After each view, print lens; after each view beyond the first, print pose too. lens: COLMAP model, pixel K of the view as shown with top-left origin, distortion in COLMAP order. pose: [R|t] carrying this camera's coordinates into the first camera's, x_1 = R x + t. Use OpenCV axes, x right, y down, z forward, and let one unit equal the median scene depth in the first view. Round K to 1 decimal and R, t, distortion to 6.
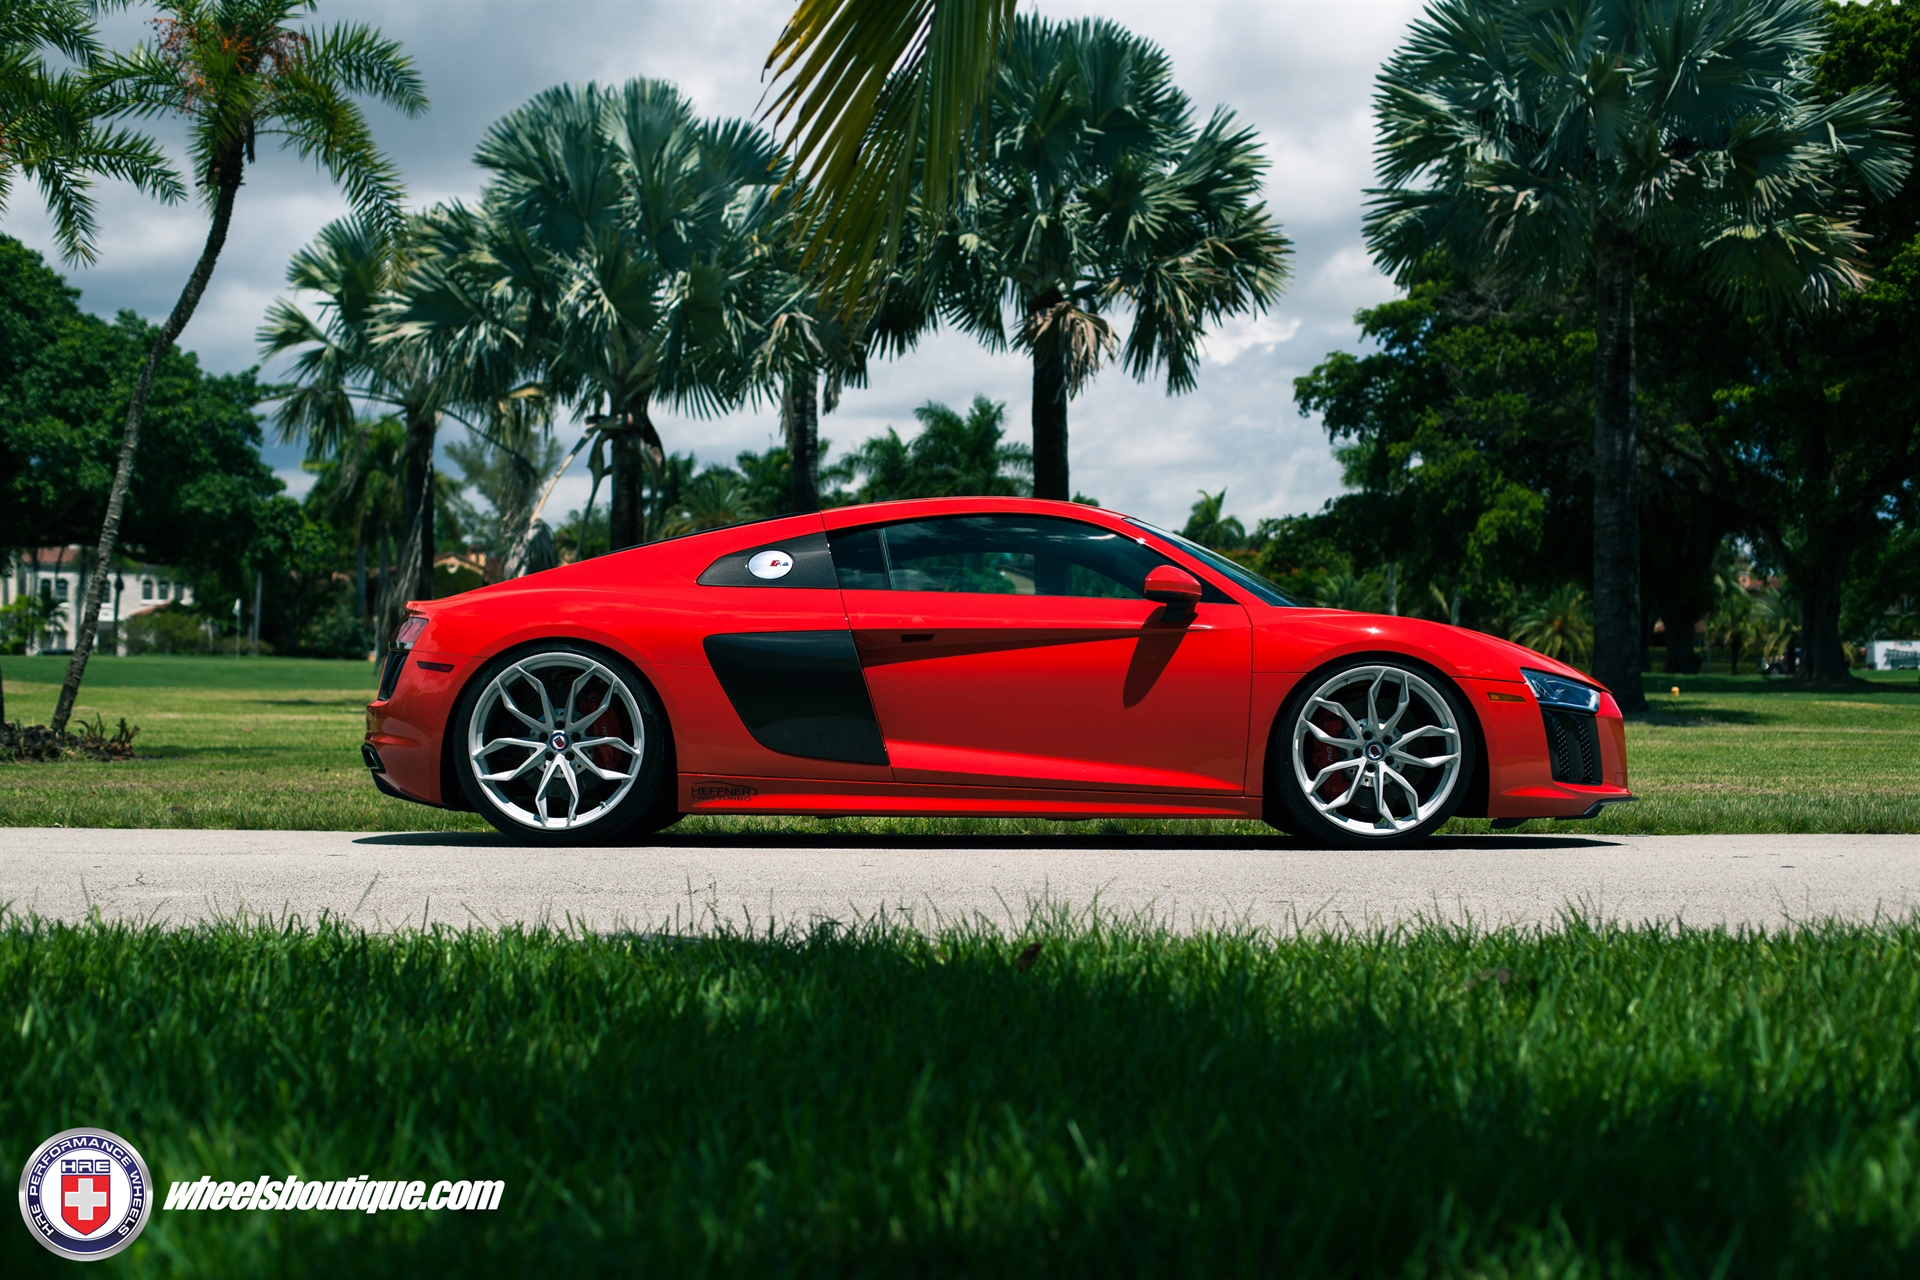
lens RADIAL K [[2718.2, 0, 960.0], [0, 2718.2, 640.0], [0, 0, 1]] dist [-0.239033, 0.662912]
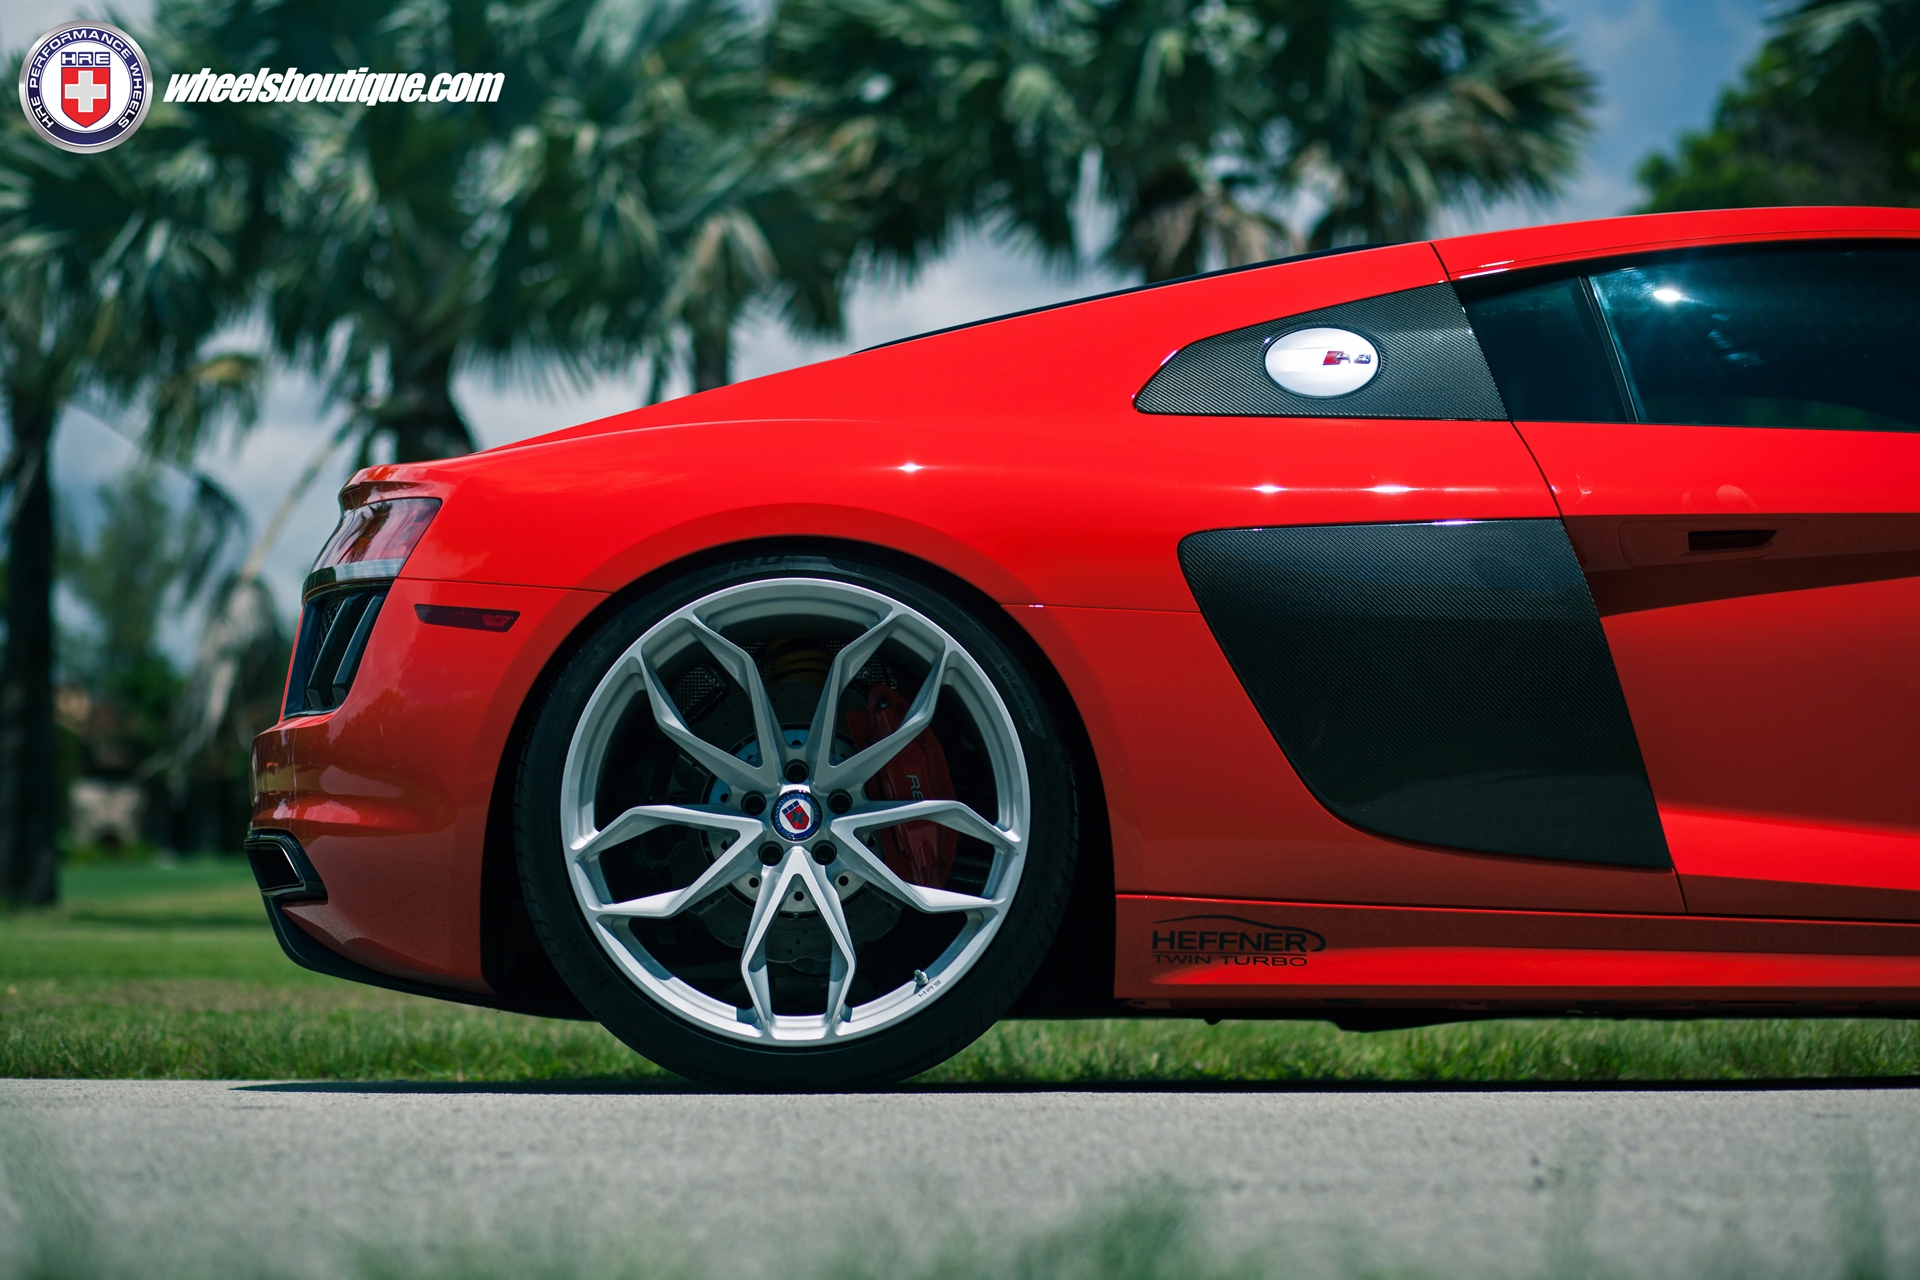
lens RADIAL K [[4428.4, 0, 957.9], [0, 4428.4, 557.9], [0, 0, 1]] dist [0.057454, 0.200095]
pose [[0.999714, -0.004557, 0.023470, -0.139641], [0.006083, 0.997842, -0.065380, 0.042302], [-0.023122, 0.065505, 0.997584, 0.375432]]
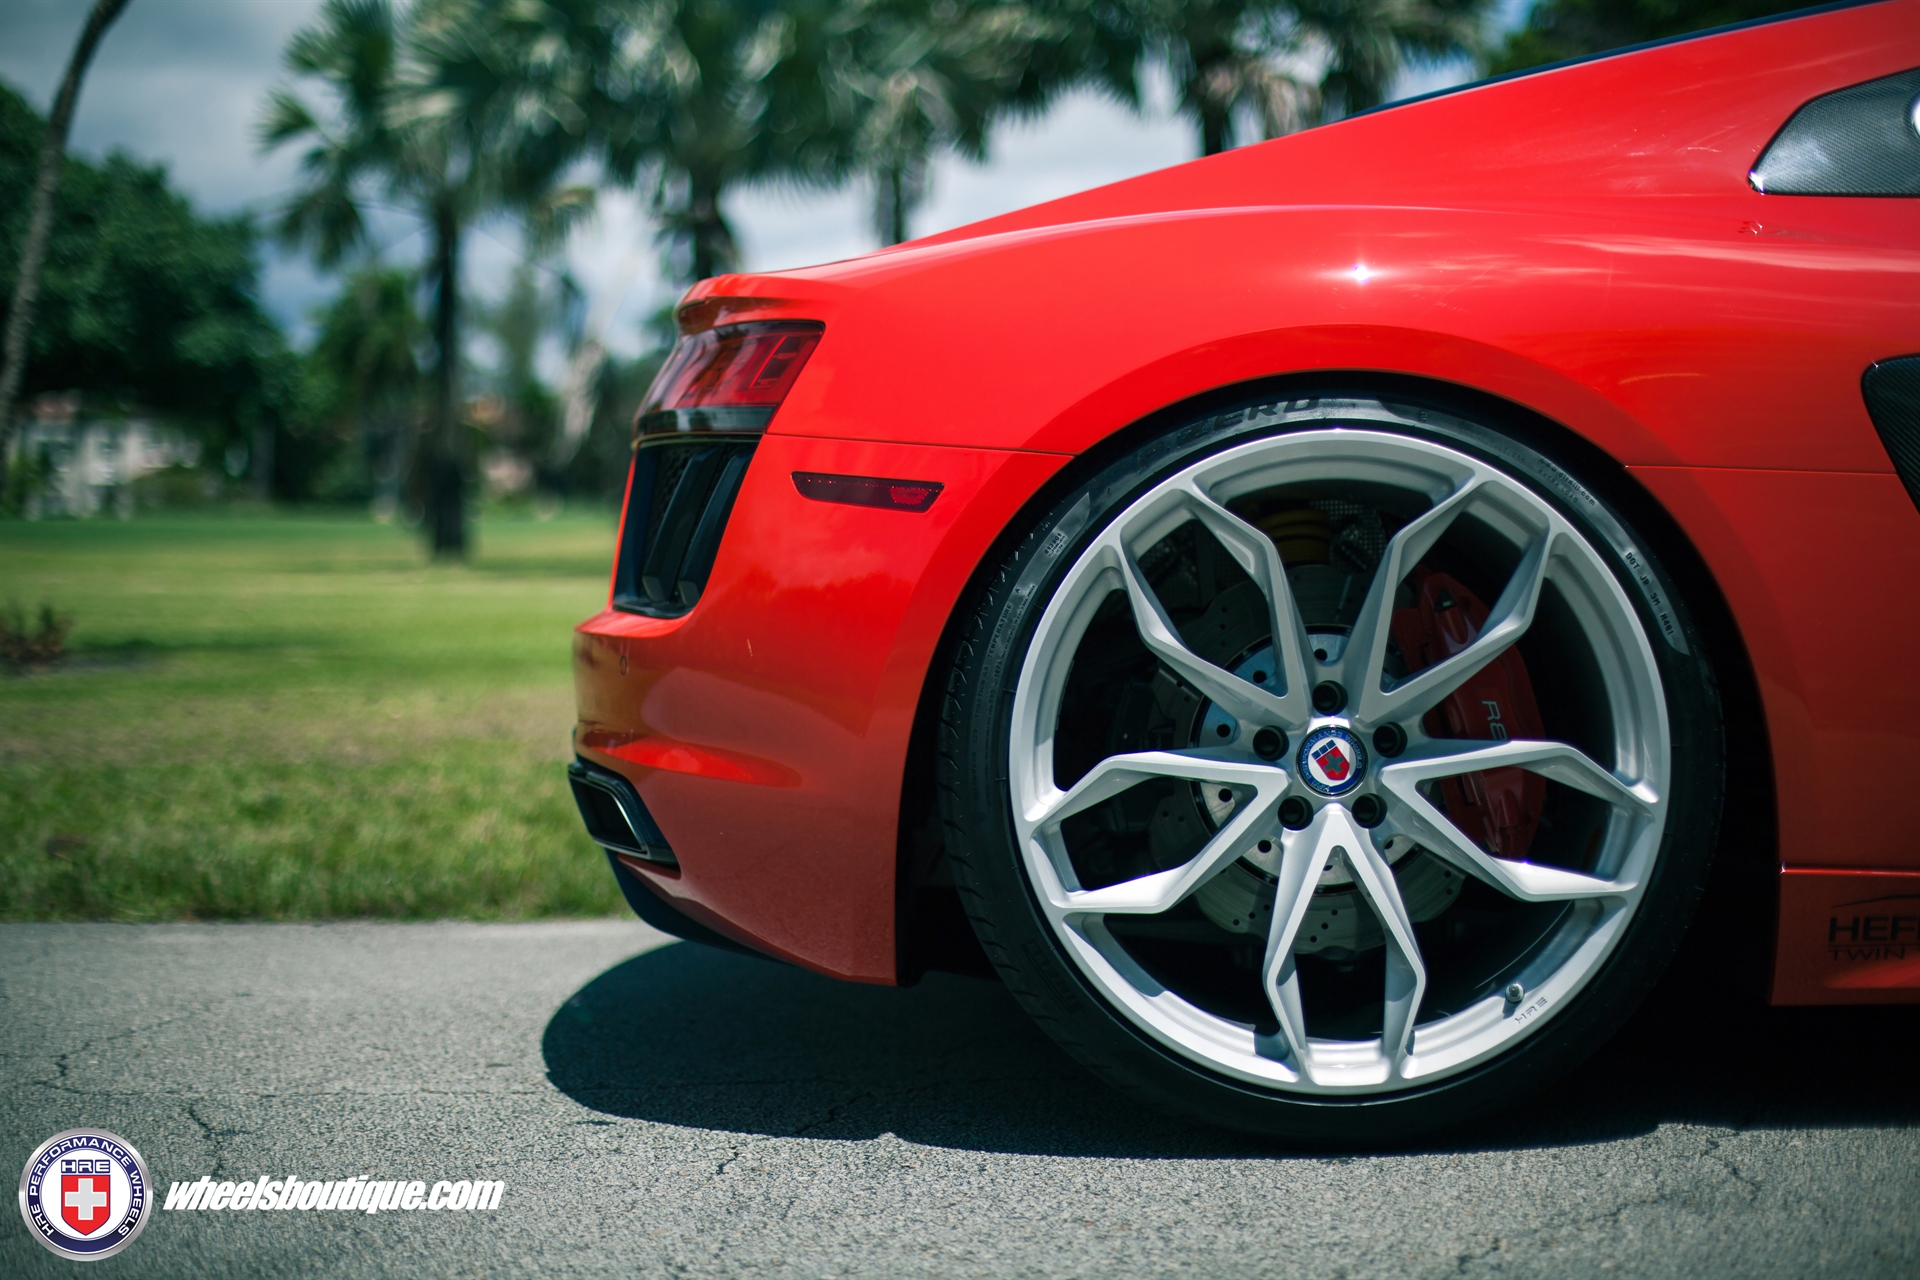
lens RADIAL K [[2718.2, 0, 960.0], [0, 2718.2, 640.0], [0, 0, 1]] dist [-0.239033, 0.662912]
pose [[0.999811, -0.019047, -0.003844, -0.183916], [0.019236, 0.998175, 0.057249, 0.009238], [0.002746, -0.057312, 0.998353, 0.726854]]
